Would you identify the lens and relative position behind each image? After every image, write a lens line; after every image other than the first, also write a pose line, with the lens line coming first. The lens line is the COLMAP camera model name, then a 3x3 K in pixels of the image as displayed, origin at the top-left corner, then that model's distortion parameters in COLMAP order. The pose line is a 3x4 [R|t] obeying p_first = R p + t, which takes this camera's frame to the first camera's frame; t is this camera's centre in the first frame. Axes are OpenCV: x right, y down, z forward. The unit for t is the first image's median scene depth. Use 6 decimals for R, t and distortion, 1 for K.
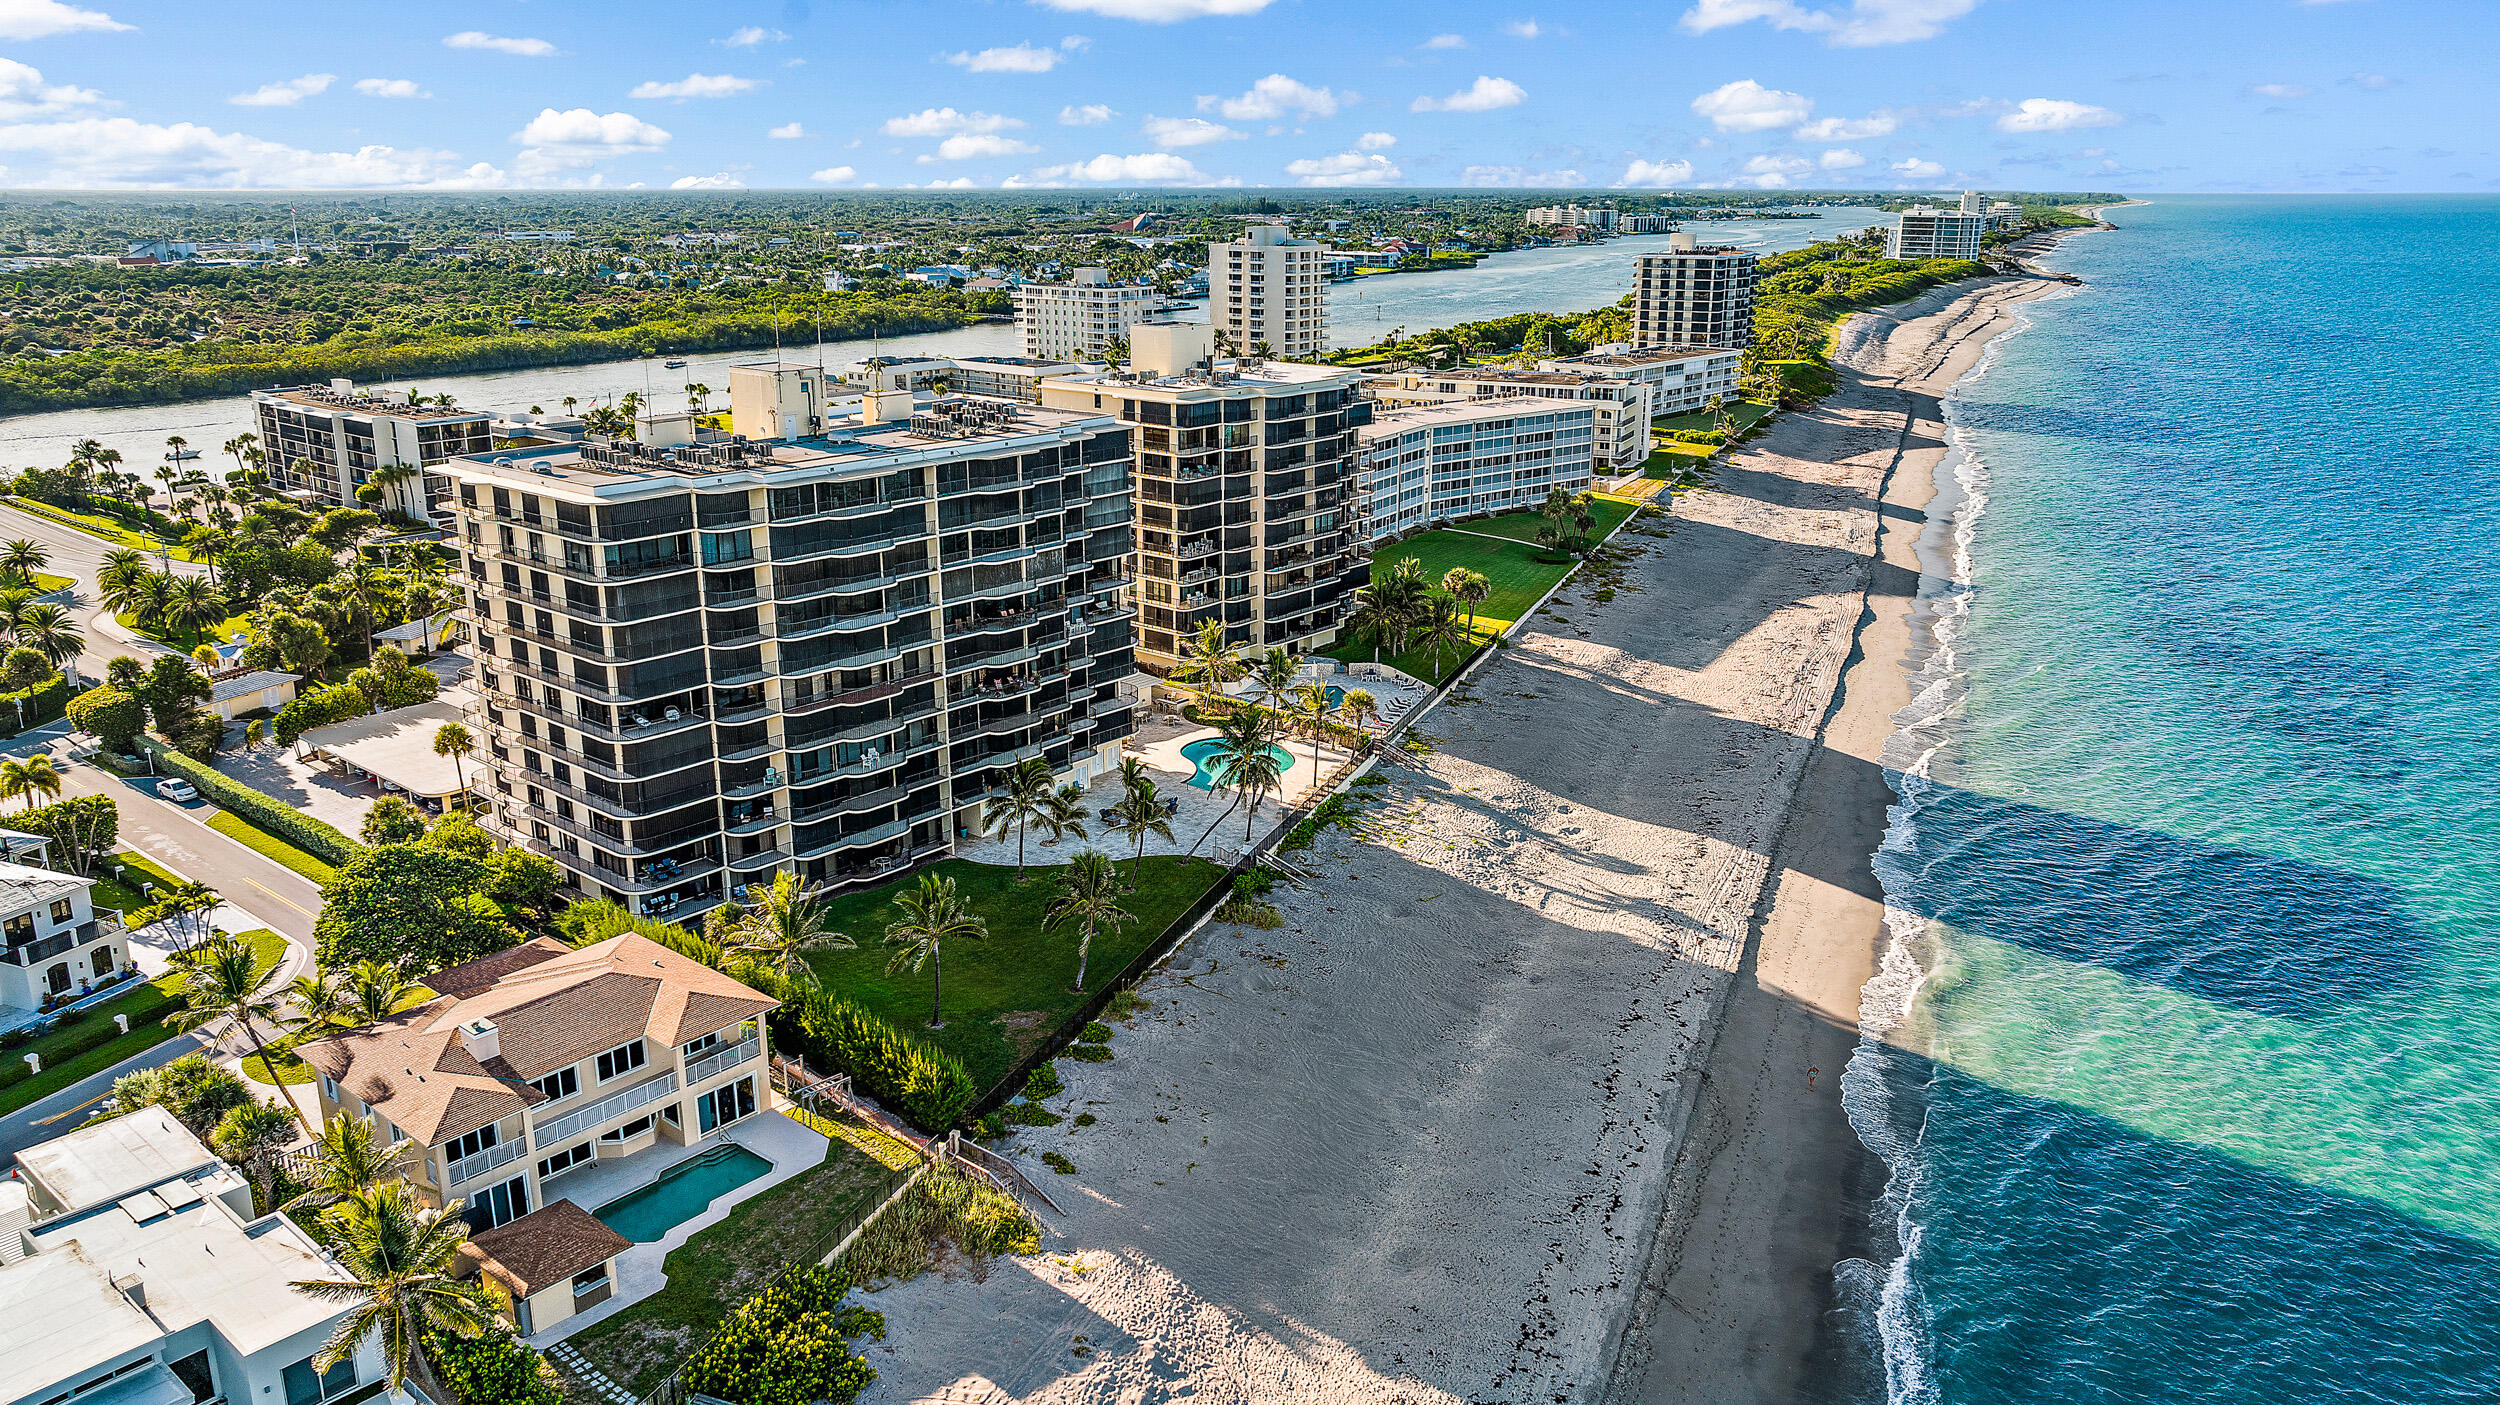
lens RADIAL K [[1790.4, 0, 1250.0], [0, 1790.4, 702.5], [0, 0, 1]] dist [-0.011950, -0.003098]
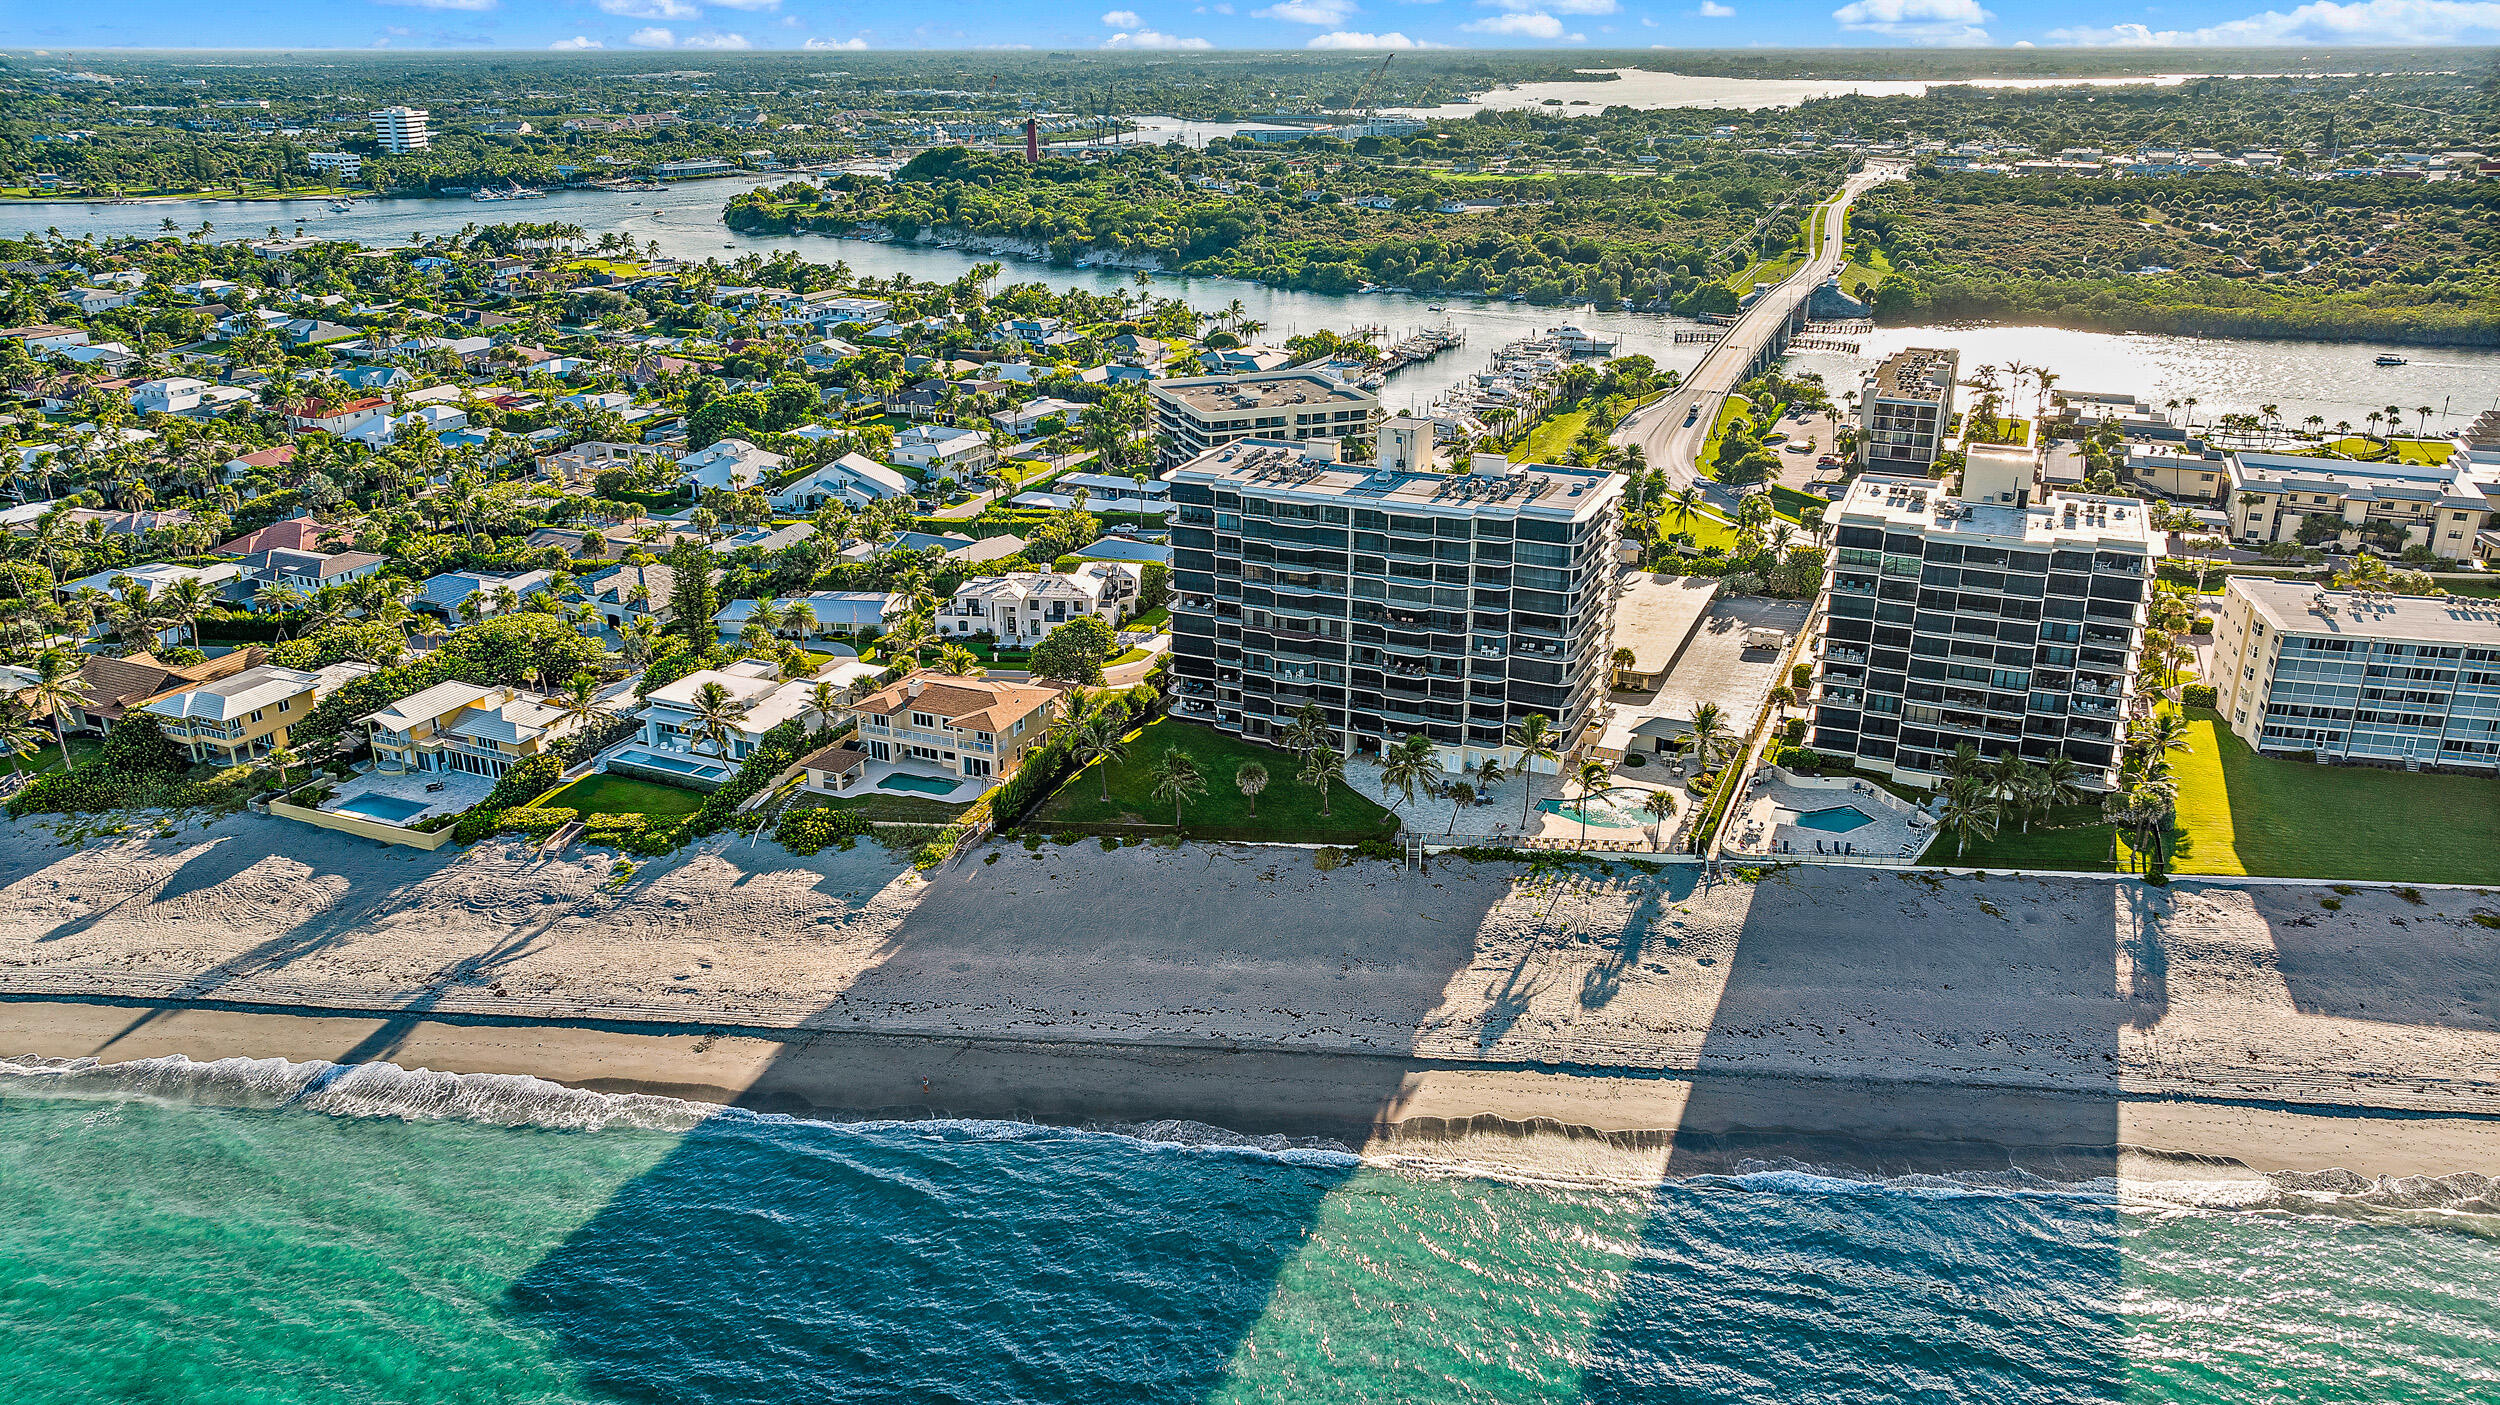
lens RADIAL K [[1799.5, 0, 1198.3], [0, 1799.5, 704.9], [0, 0, 1]] dist [0.003032, -0.000298]
pose [[0.259695, 0.333548, -0.906258, 1.173118], [-0.262707, 0.927465, 0.266073, -0.332092], [0.929271, 0.168982, 0.328483, 0.389746]]
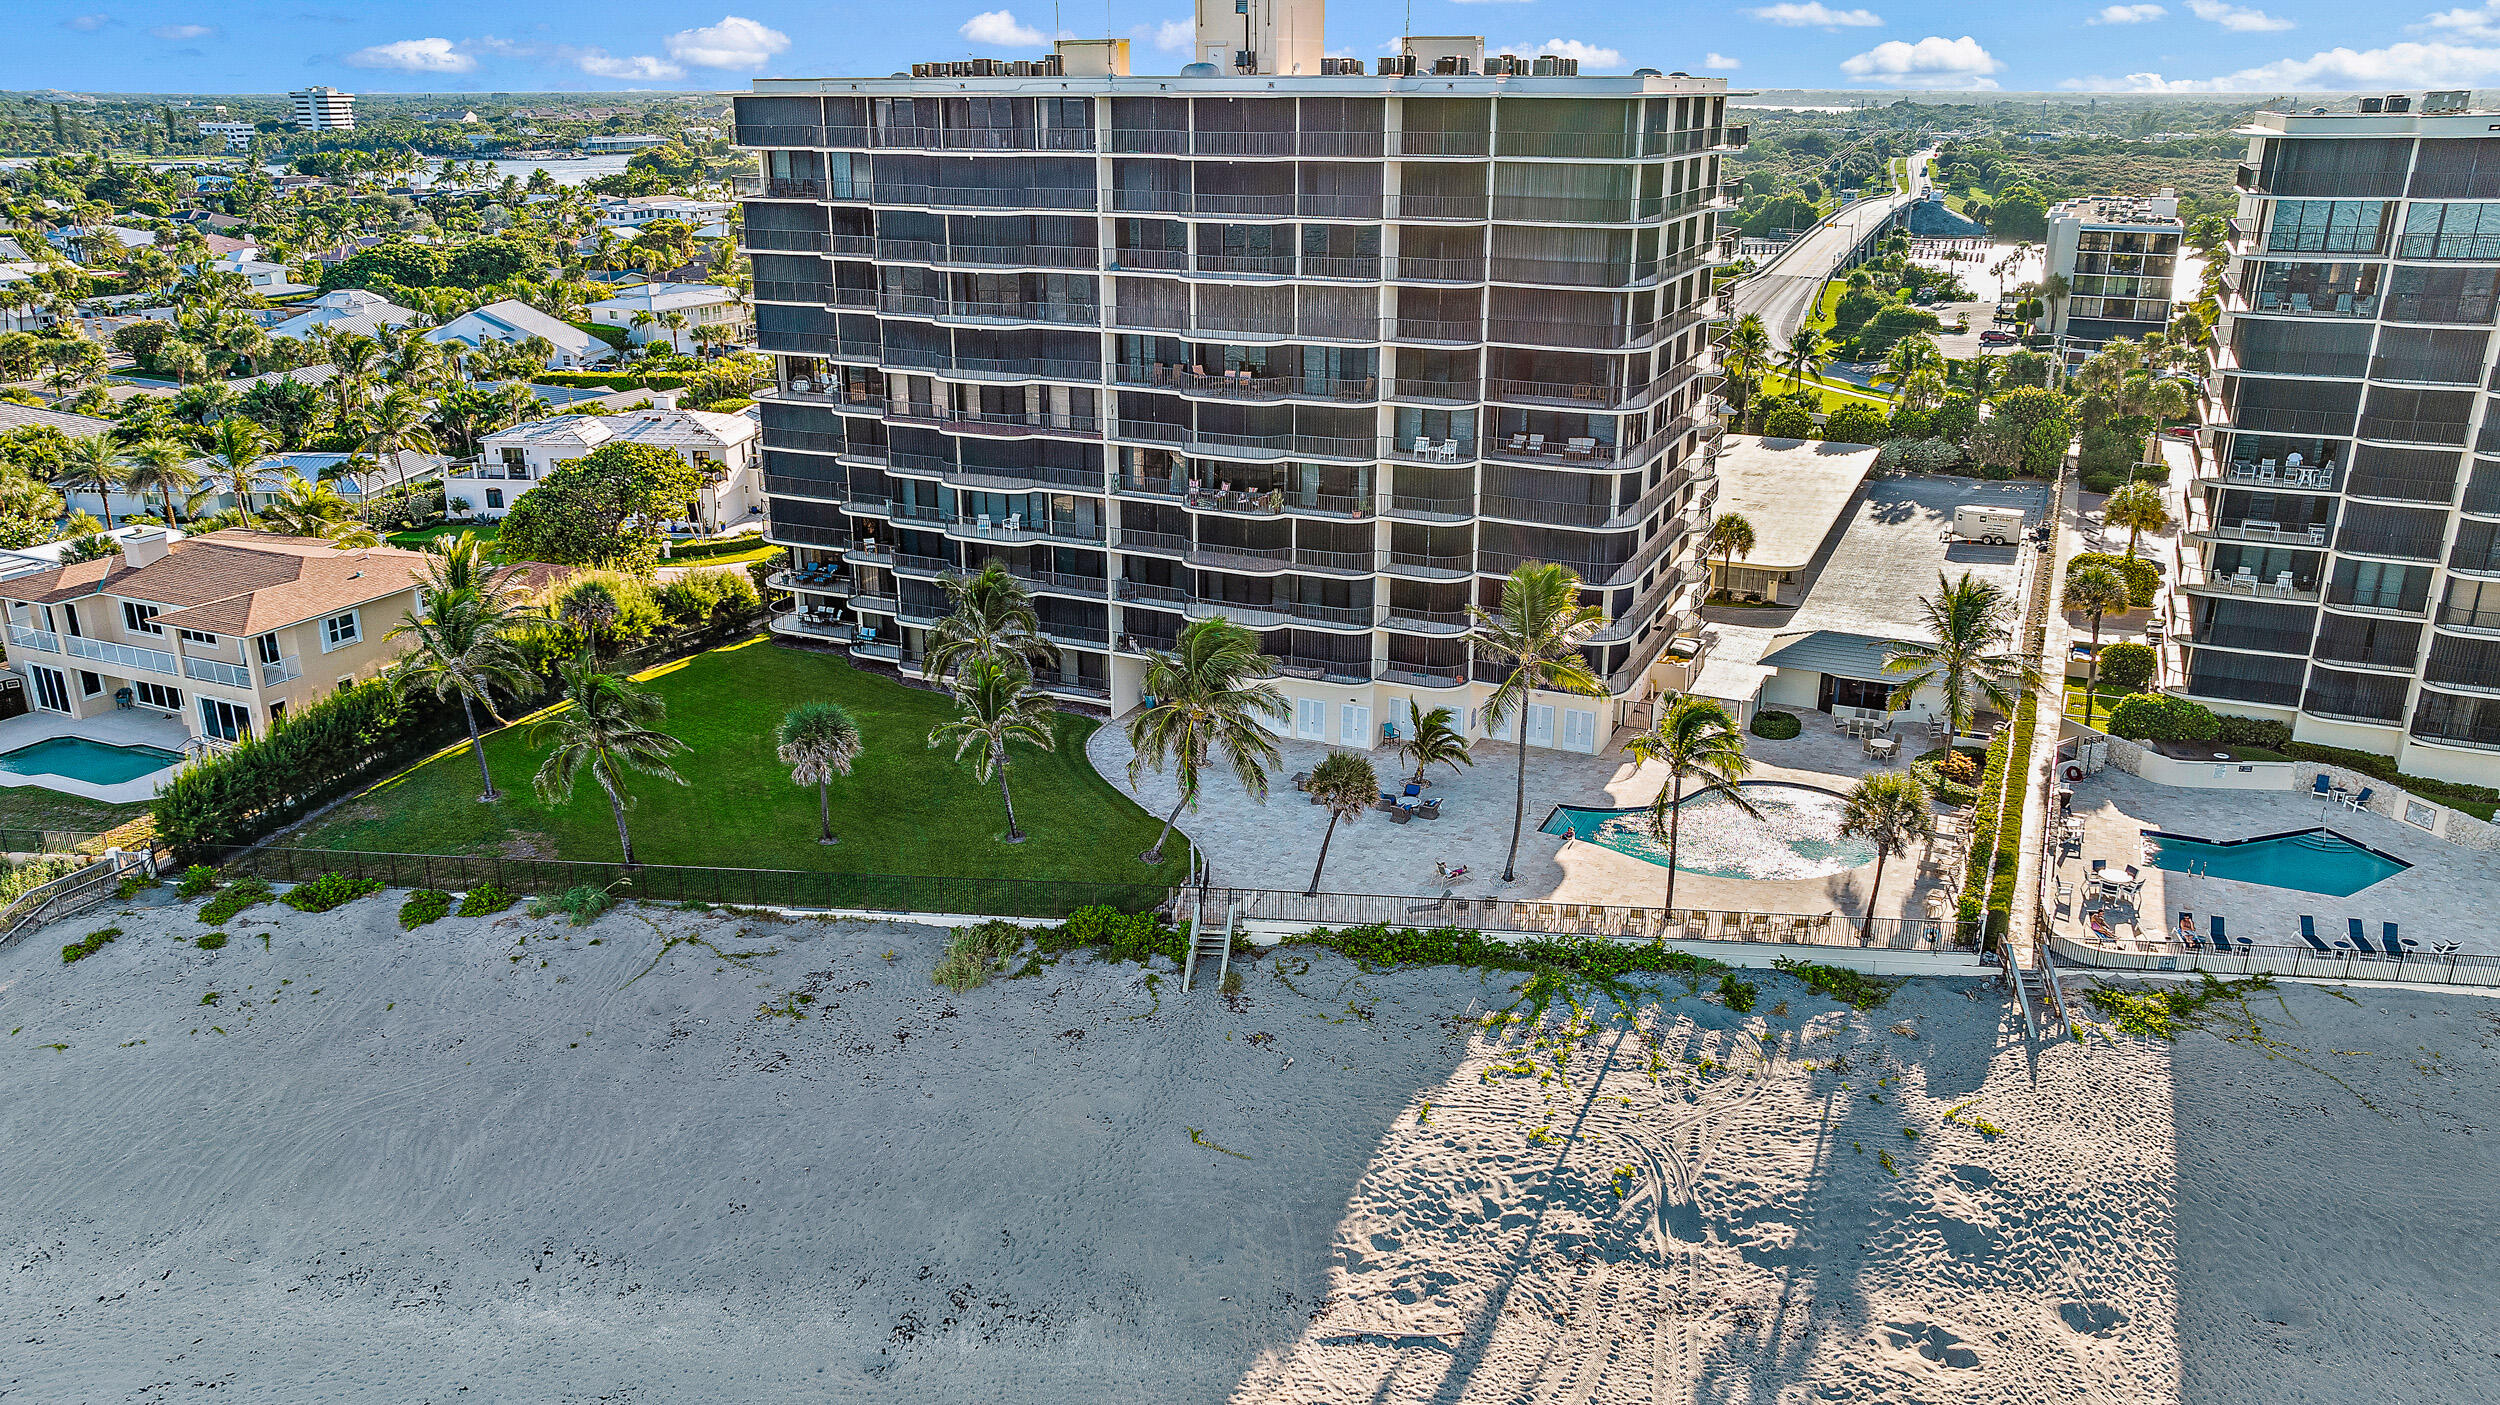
lens RADIAL K [[1790.4, 0, 1250.0], [0, 1790.4, 702.5], [0, 0, 1]] dist [-0.011950, -0.003098]
pose [[0.267635, 0.304539, -0.914127, 0.455812], [-0.275176, 0.933381, 0.230388, -0.088332], [0.923390, 0.189886, 0.333607, 0.839417]]
